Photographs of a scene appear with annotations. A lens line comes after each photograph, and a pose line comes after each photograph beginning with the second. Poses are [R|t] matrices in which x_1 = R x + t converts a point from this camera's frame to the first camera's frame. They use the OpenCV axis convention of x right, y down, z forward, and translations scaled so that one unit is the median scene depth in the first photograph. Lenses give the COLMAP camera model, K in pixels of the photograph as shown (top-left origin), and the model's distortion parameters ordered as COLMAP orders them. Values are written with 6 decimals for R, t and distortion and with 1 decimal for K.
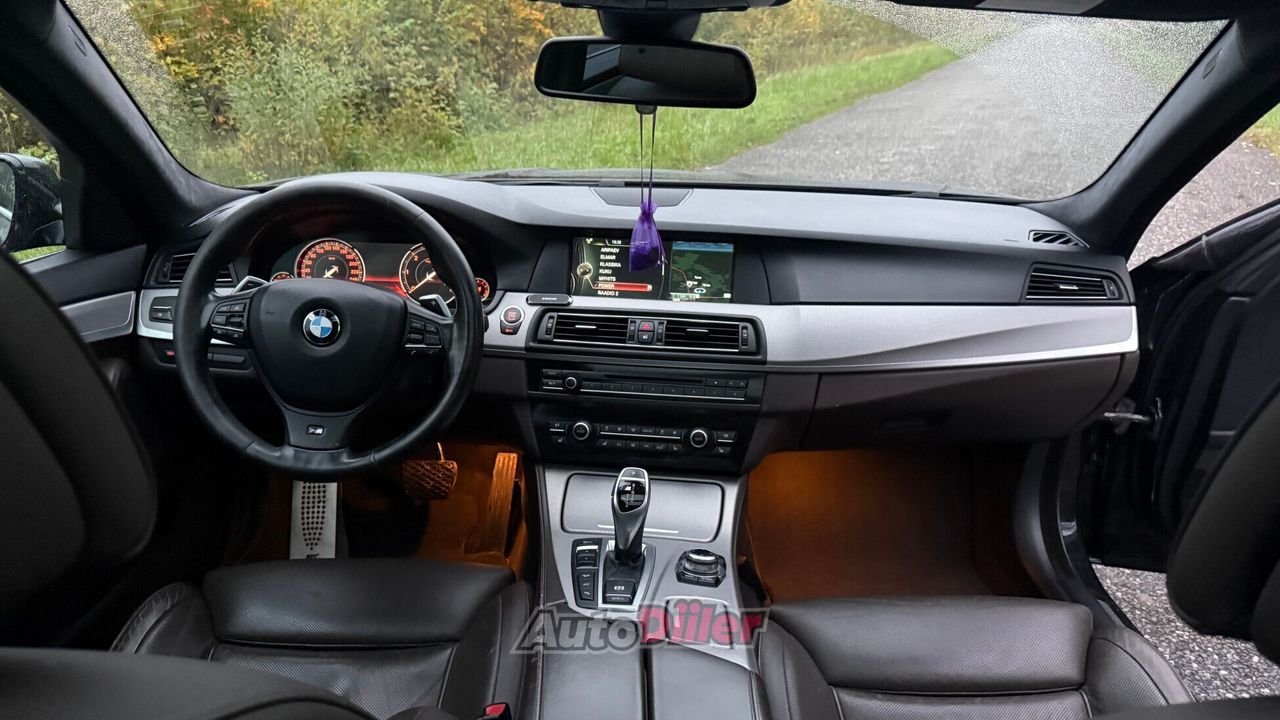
lens RADIAL K [[888.6, 0, 650.4], [0, 888.6, 373.8], [0, 0, 1]] dist [0.189644, -0.452865]
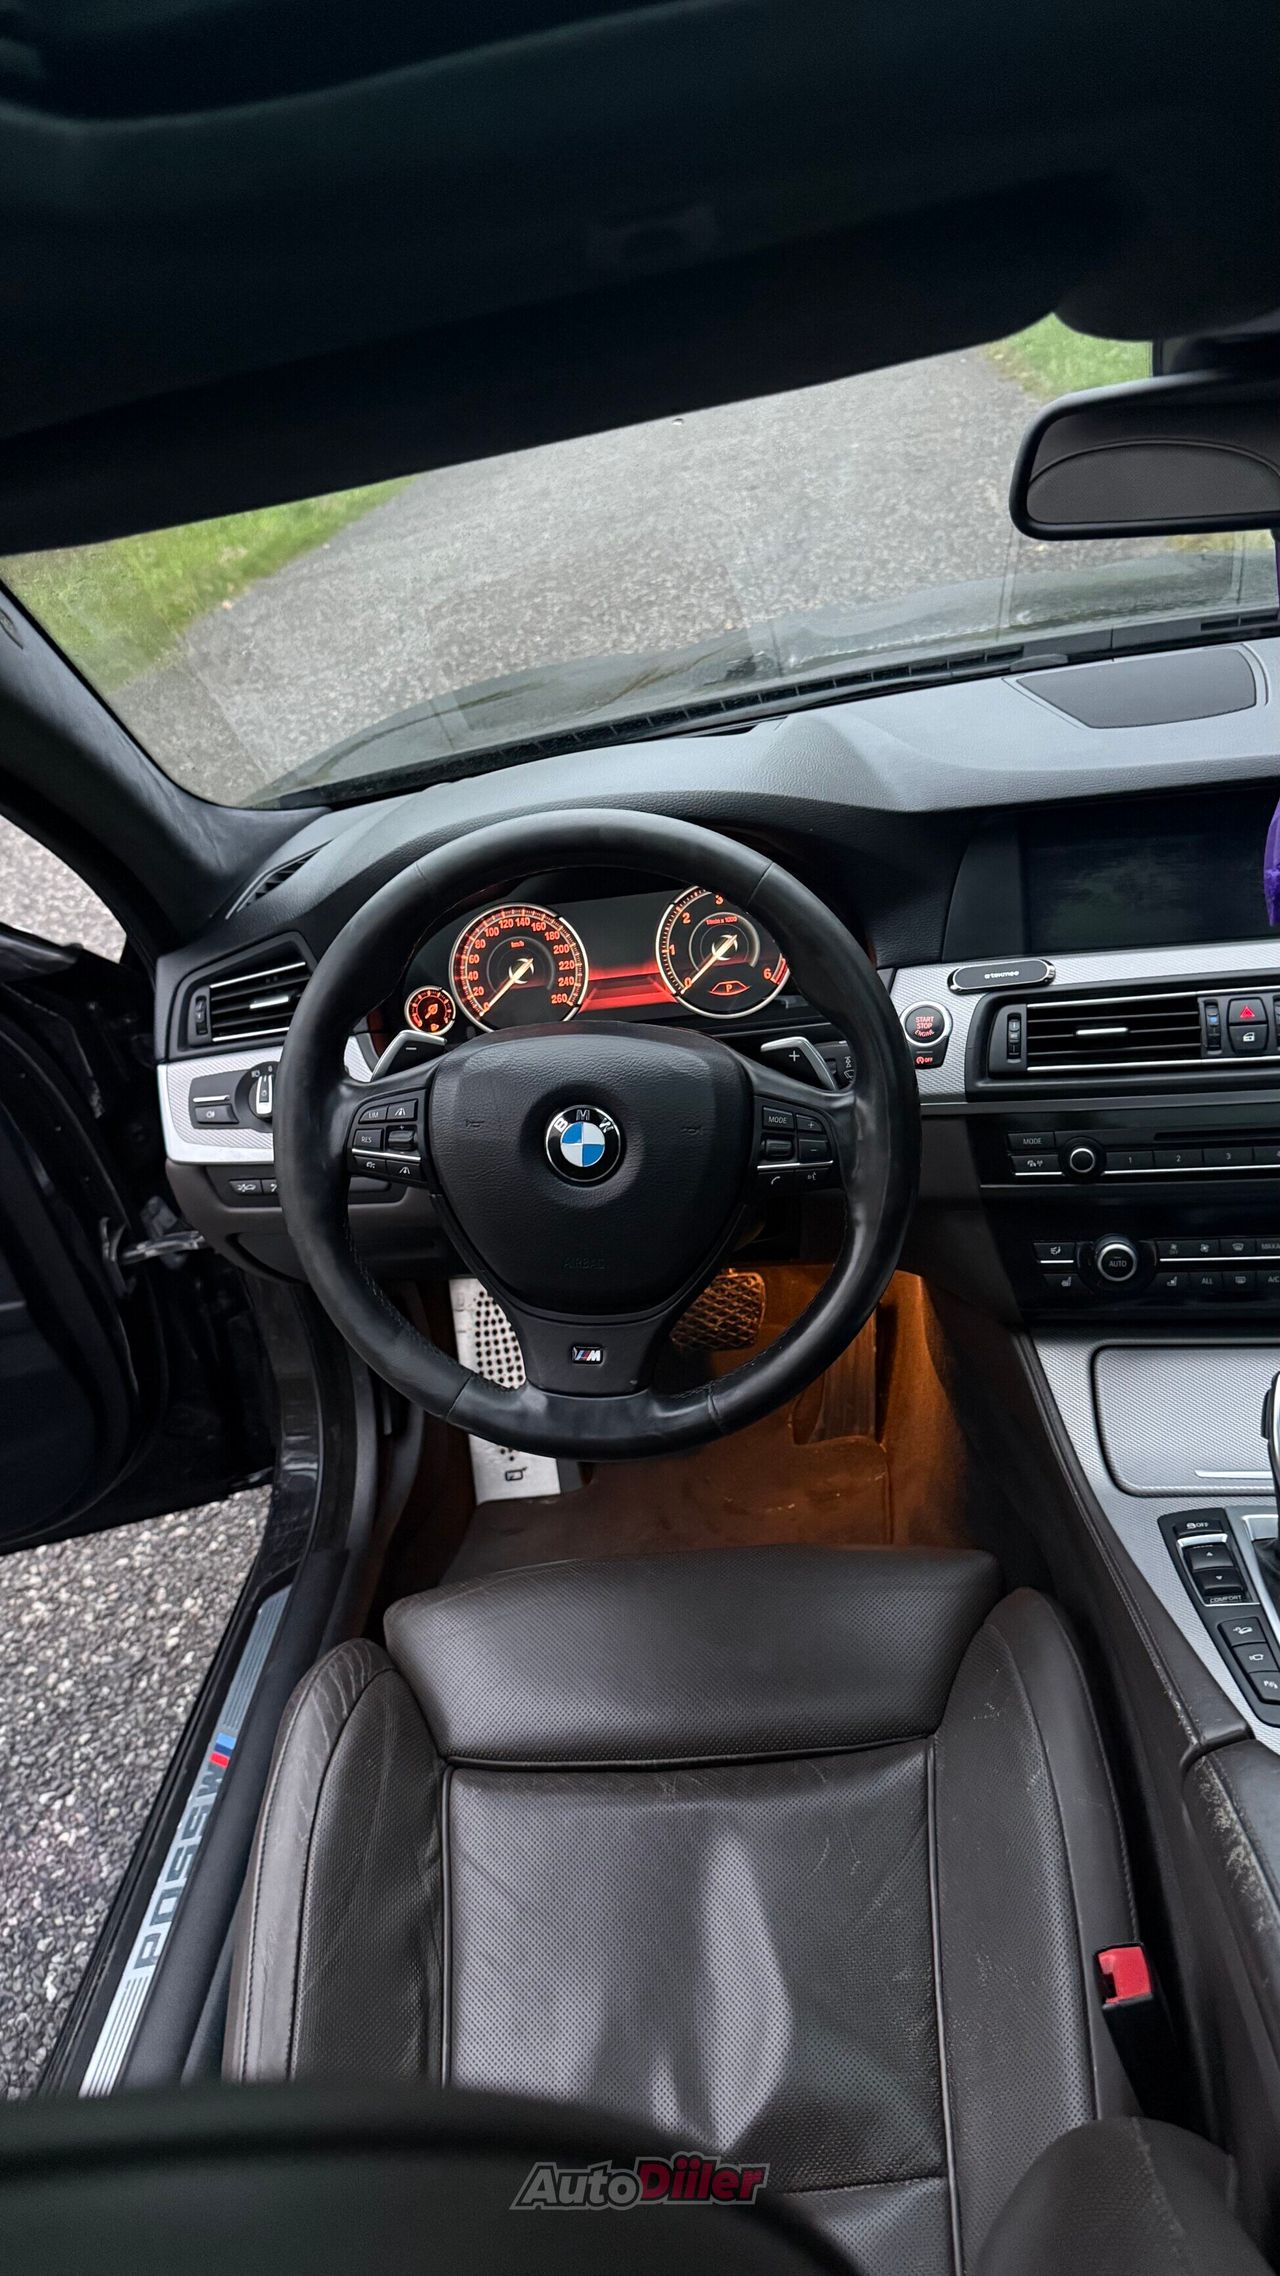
lens RADIAL K [[1580.1, 0, 646.7], [0, 1580.1, 1133.5], [0, 0, 1]] dist [0.189644, -0.452865]
pose [[0.980542, -0.117515, -0.157252, -0.165202], [0.138044, 0.982288, 0.126702, -0.127010], [0.139577, -0.145944, 0.979397, 0.168622]]
